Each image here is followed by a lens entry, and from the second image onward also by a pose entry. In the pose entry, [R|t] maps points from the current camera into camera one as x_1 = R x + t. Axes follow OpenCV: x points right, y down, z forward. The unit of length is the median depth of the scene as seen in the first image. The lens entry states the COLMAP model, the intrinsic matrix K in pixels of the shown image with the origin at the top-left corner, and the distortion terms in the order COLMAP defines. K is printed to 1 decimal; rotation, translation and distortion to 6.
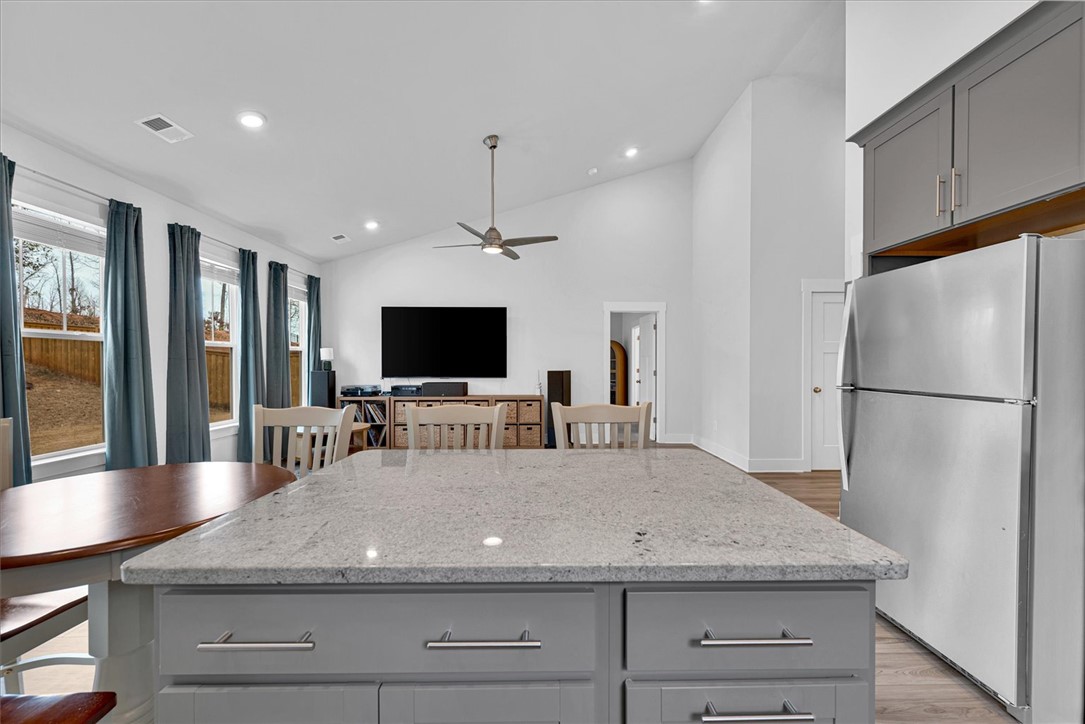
lens RADIAL K [[429.7, 0, 547.2], [0, 429.7, 363.8], [0, 0, 1]] dist [0.001226, -0.001135]
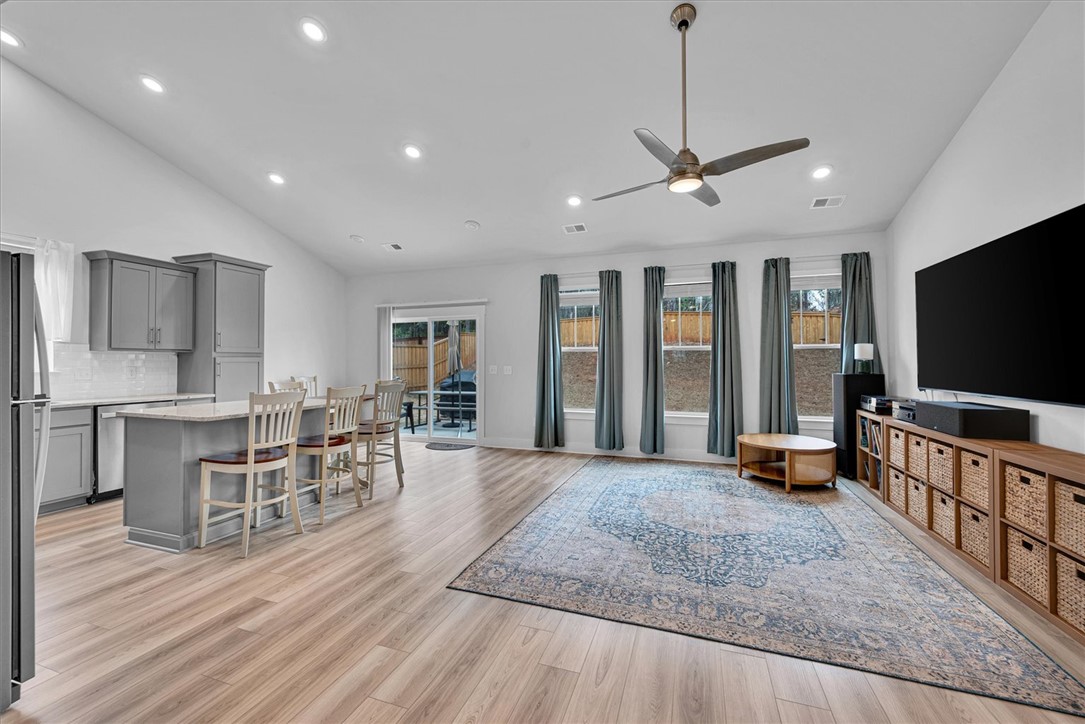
lens RADIAL K [[429.7, 0, 543.7], [0, 429.7, 358.8], [0, 0, 1]] dist [0.001226, -0.001135]
pose [[-0.339987, -0.008951, -0.940387, 0.389835], [0.000239, 0.999954, -0.009604, -0.003436], [0.940430, -0.003490, -0.339970, 0.748290]]
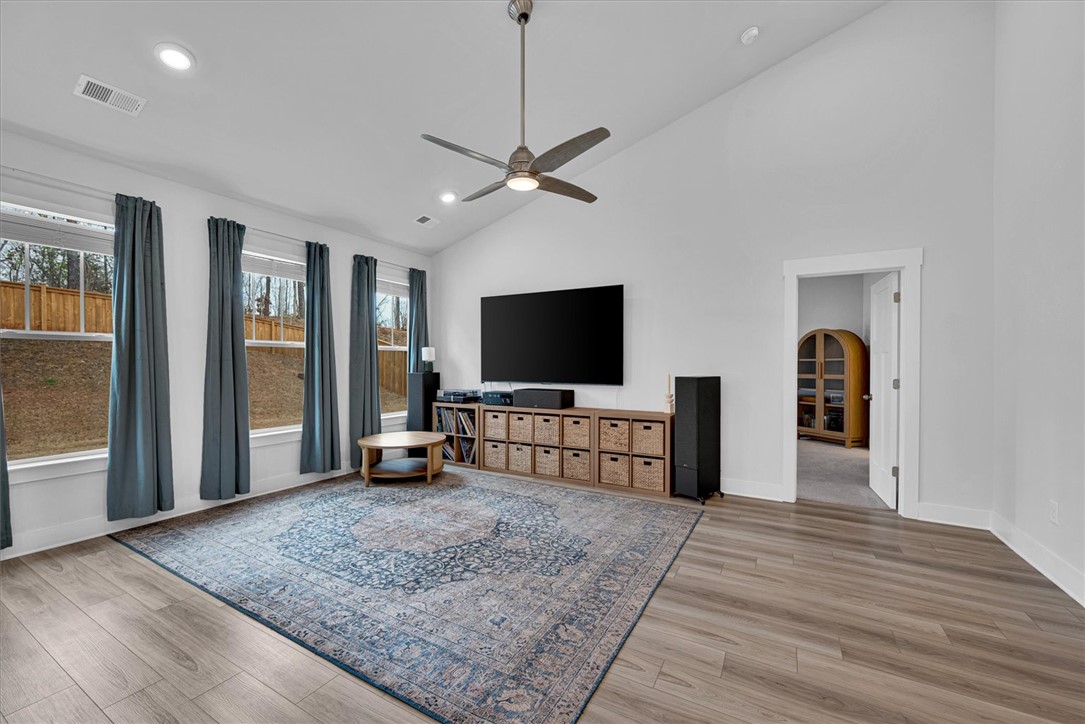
lens RADIAL K [[429.7, 0, 547.1], [0, 429.7, 365.5], [0, 0, 1]] dist [0.001226, -0.001135]
pose [[0.864612, 0.003538, -0.502427, 0.159667], [-0.001180, 0.999987, 0.005012, -0.003542], [0.502438, -0.003741, 0.864605, 0.352907]]
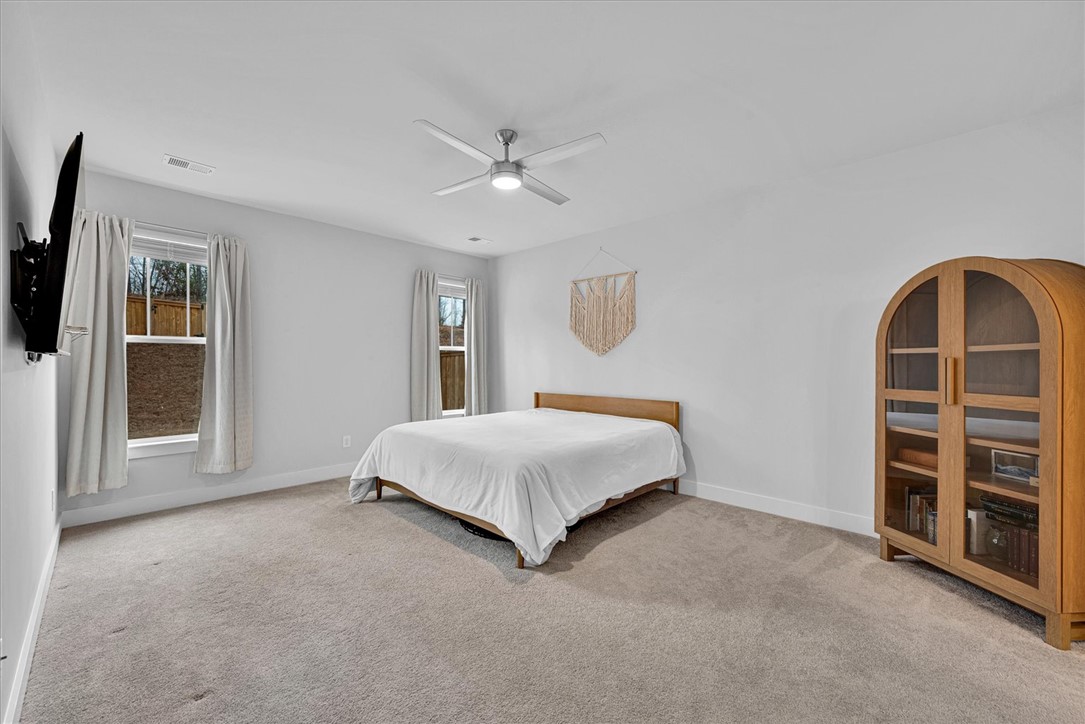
lens RADIAL K [[429.7, 0, 538.9], [0, 429.7, 362.8], [0, 0, 1]] dist [0.001226, -0.001135]
pose [[0.707648, -0.002276, -0.706562, 0.169741], [0.000382, 0.999996, -0.002839, -0.003079], [0.706566, 0.001739, 0.707645, 0.479132]]
